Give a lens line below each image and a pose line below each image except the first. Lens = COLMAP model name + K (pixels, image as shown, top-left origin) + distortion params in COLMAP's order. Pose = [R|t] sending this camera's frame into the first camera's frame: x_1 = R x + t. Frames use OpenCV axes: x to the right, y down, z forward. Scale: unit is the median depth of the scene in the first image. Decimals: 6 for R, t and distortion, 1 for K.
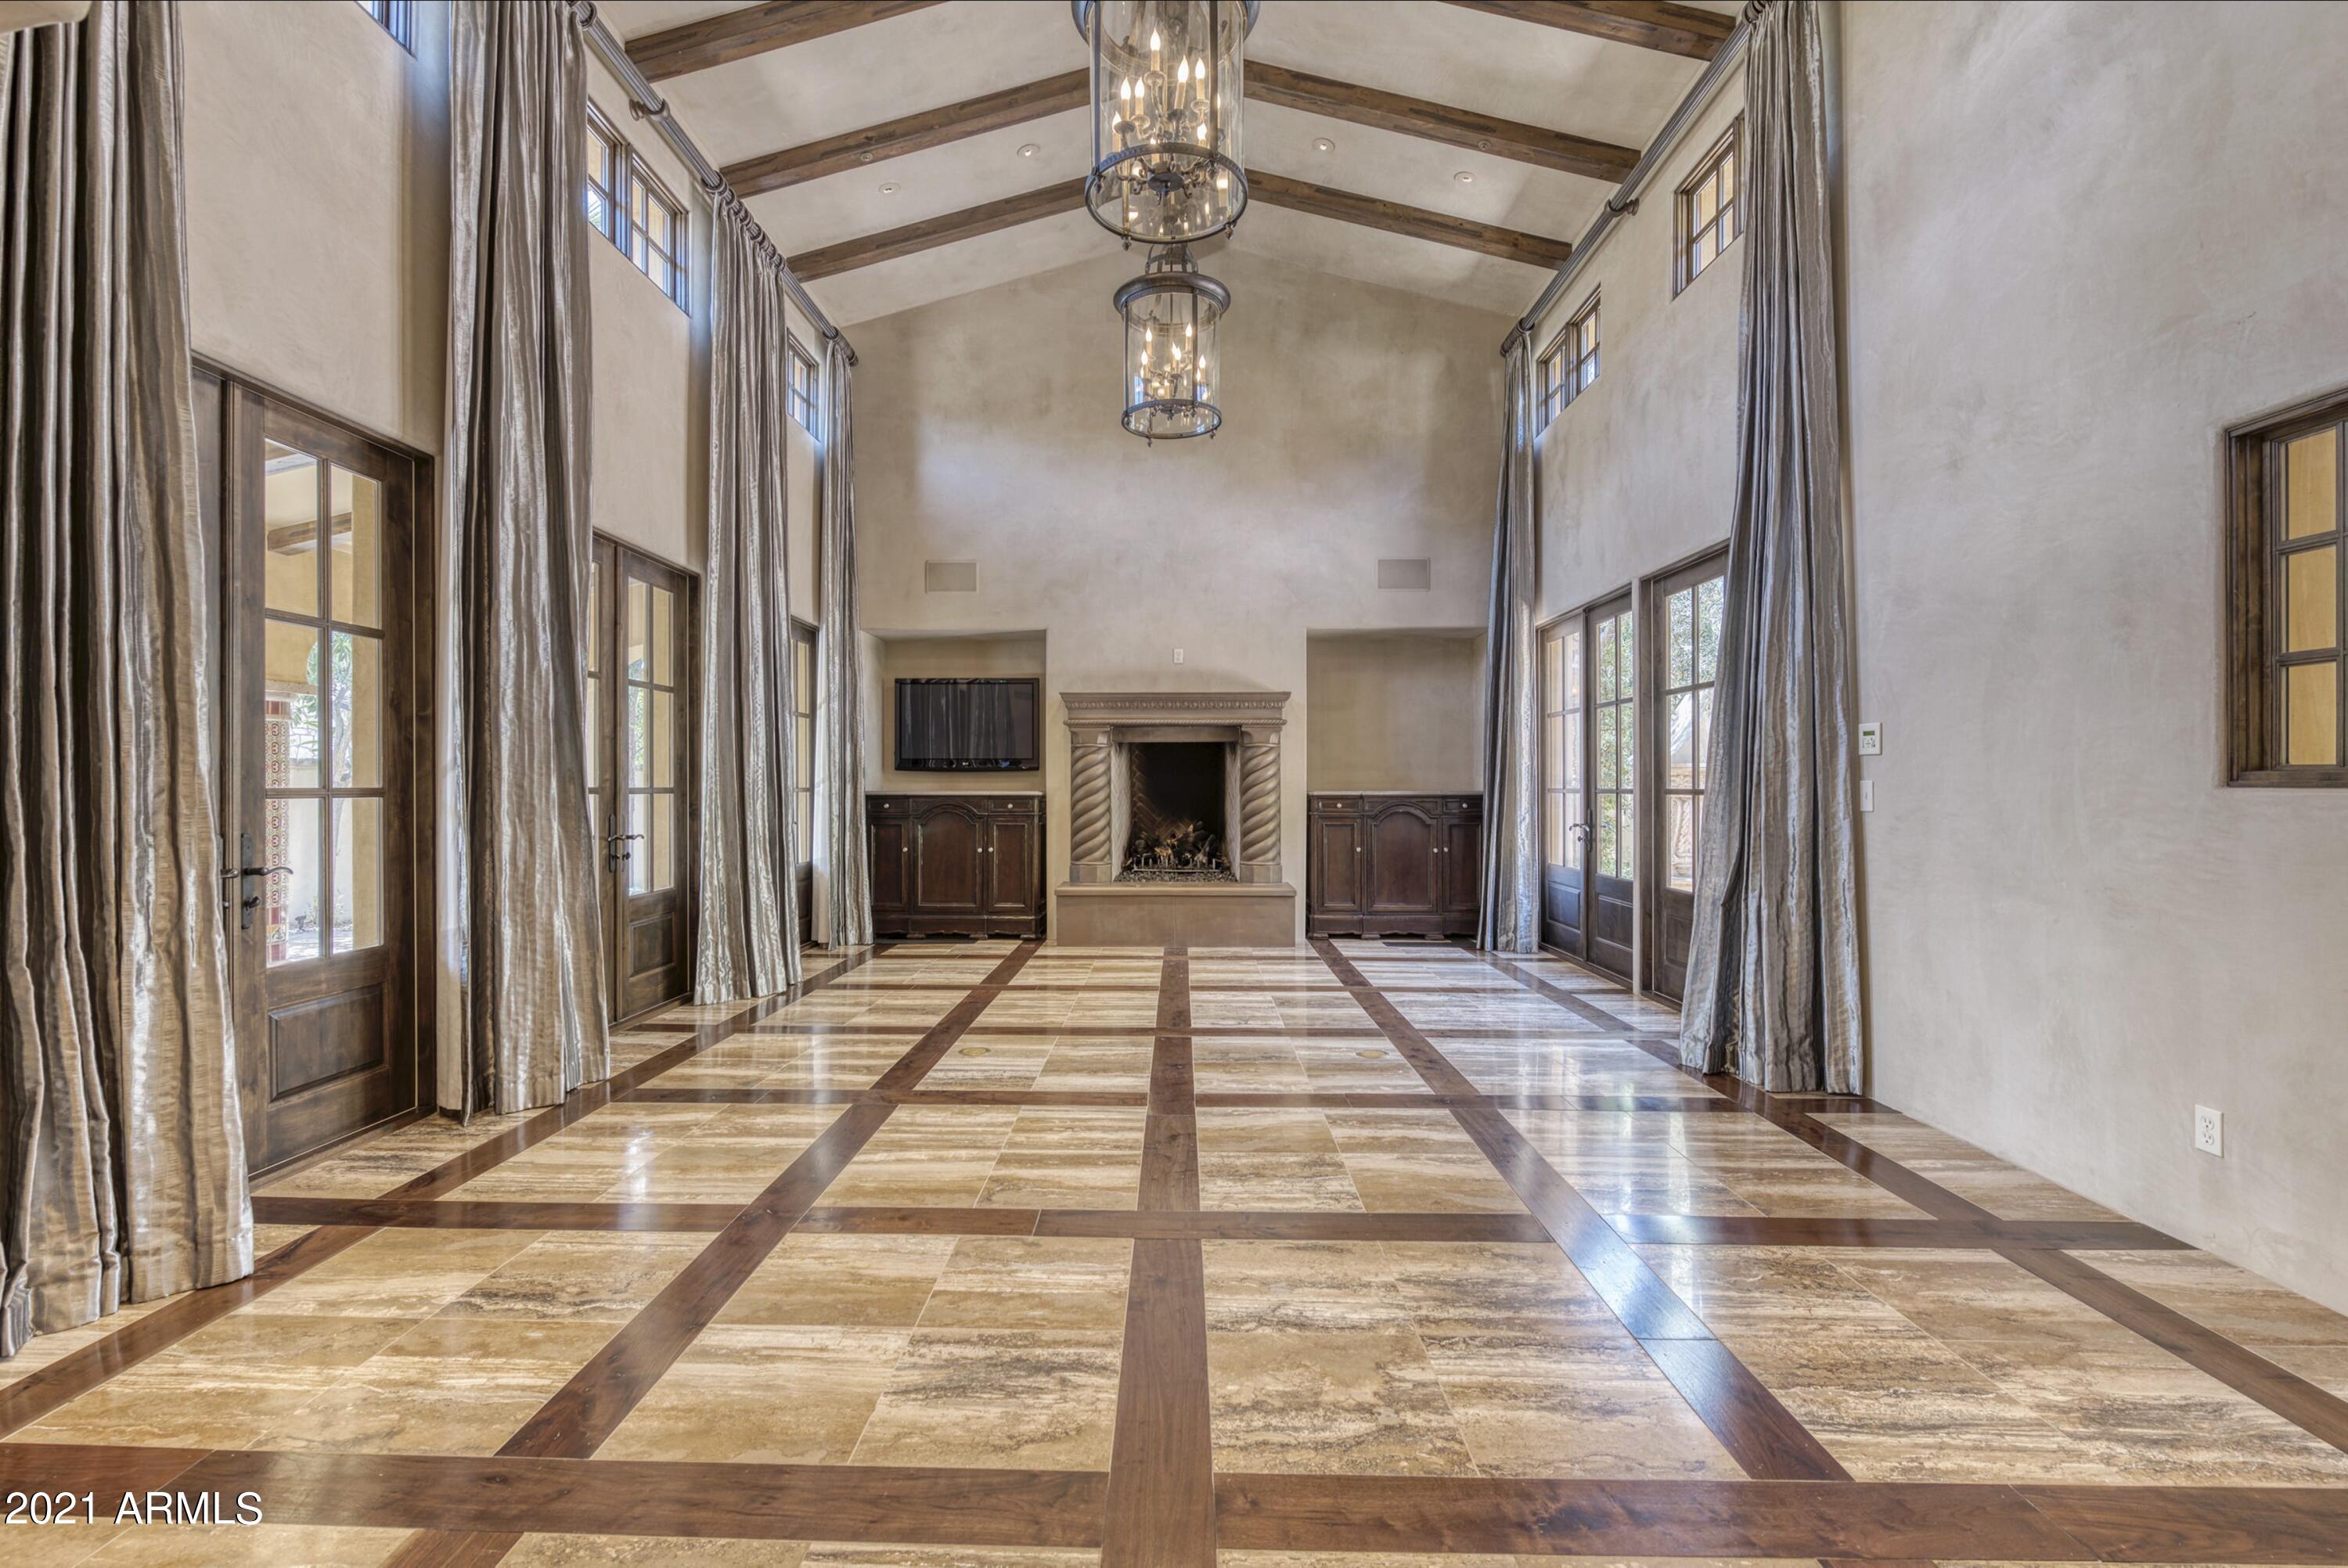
lens RADIAL K [[1021.7, 0, 1148.9], [0, 1021.7, 789.1], [0, 0, 1]] dist [-0.011478, -0.000281]
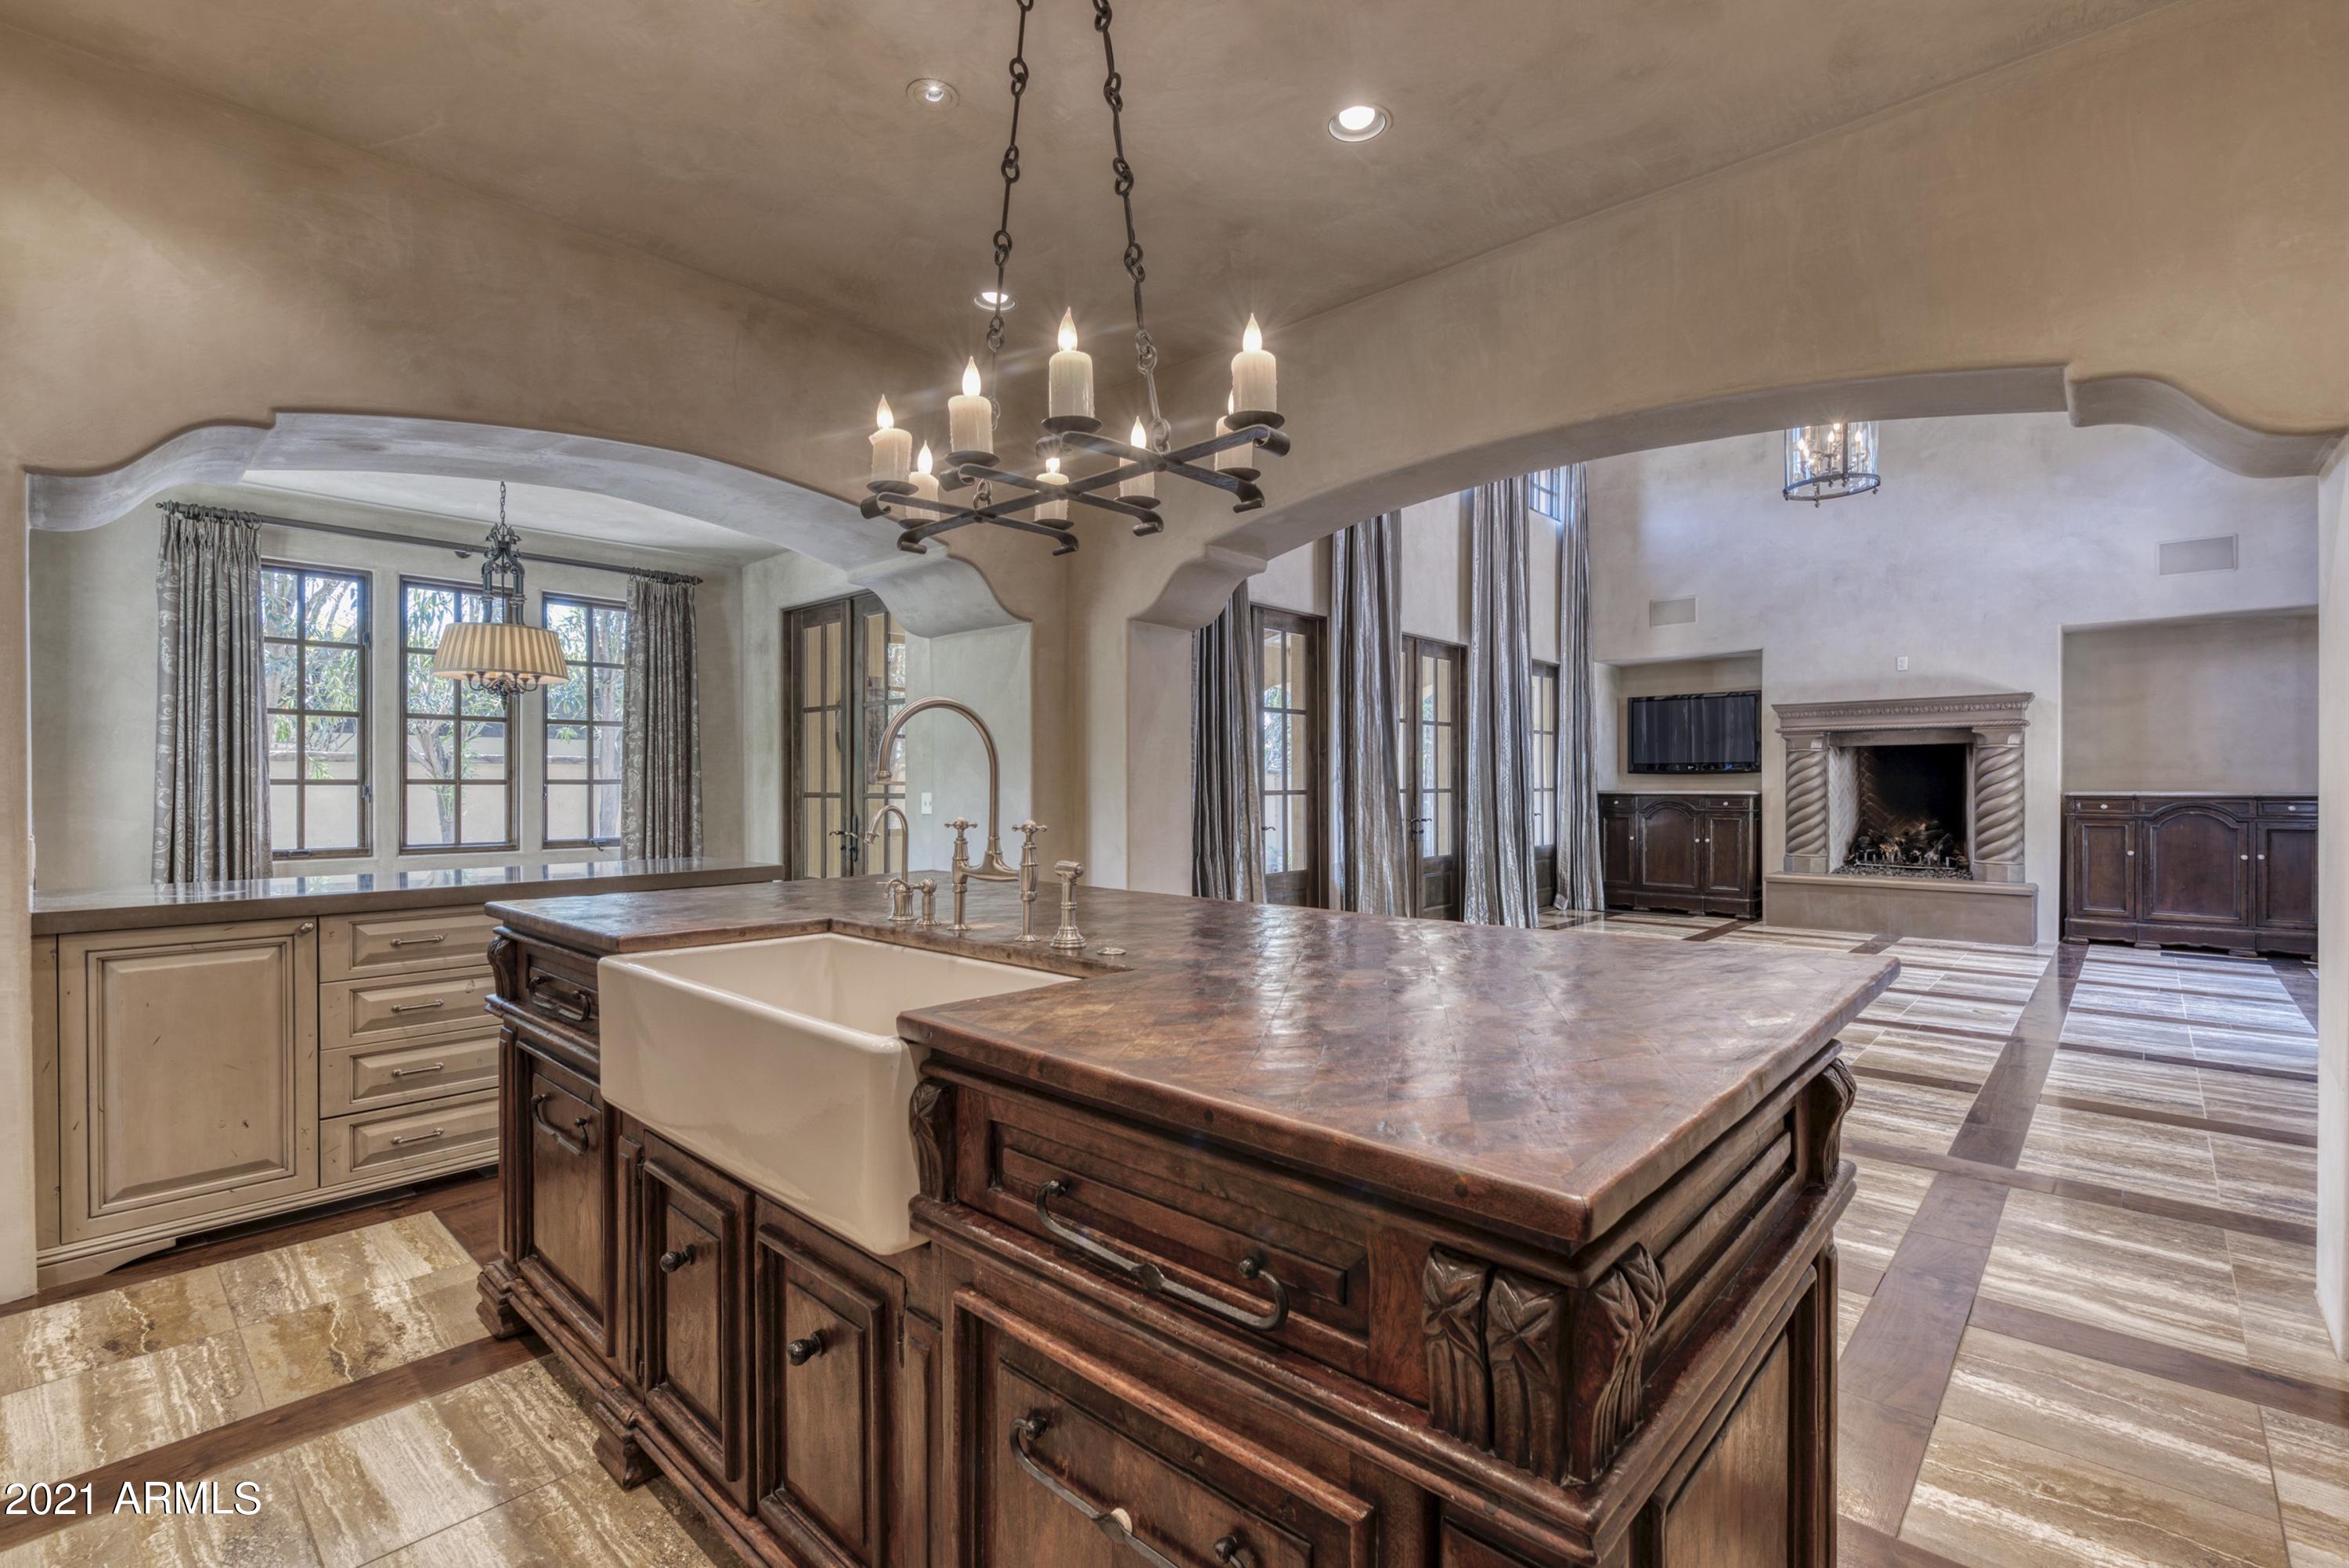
lens RADIAL K [[1022.2, 0, 1149.4], [0, 1022.2, 789.1], [0, 0, 1]] dist [-0.011478, -0.000281]
pose [[0.736736, 0.000801, -0.676180, 0.168875], [0.001259, 0.999996, 0.002555, -0.003817], [0.676179, -0.002734, 0.736732, -0.309558]]
